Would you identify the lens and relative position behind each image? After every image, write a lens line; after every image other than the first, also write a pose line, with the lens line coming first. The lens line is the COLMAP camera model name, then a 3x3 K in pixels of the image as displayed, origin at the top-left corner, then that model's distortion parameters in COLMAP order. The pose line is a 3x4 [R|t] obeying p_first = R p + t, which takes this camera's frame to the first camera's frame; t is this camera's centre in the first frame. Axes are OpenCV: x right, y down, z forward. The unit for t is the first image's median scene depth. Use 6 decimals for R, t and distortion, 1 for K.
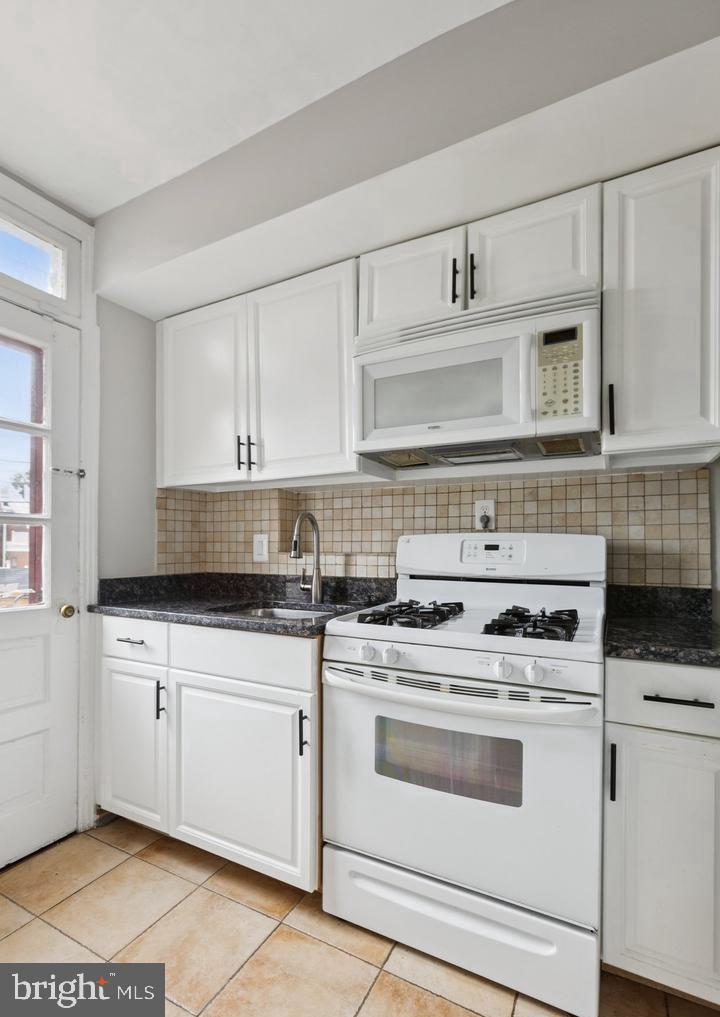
lens RADIAL K [[489.3, 0, 357.7], [0, 489.3, 539.9], [0, 0, 1]] dist [-0.013426, -0.000059]
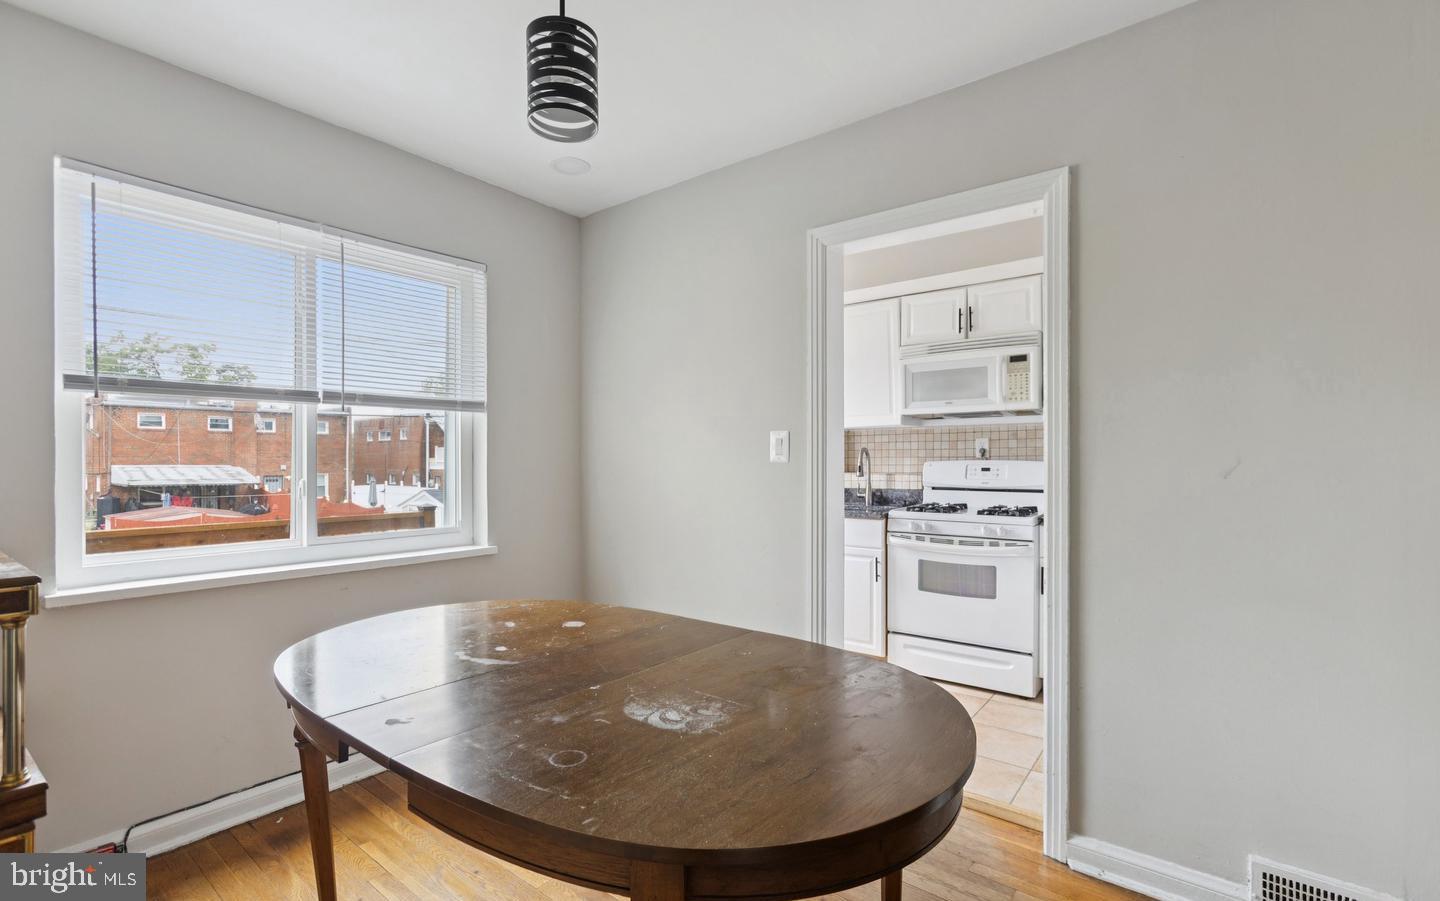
lens RADIAL K [[657.5, 0, 724.7], [0, 657.5, 455.2], [0, 0, 1]] dist [0.000141, 0.000376]
pose [[0.987261, -0.008909, -0.158858, -0.250832], [0.009742, 0.999943, 0.004463, -0.054554], [0.158809, -0.005954, 0.987291, -1.390375]]
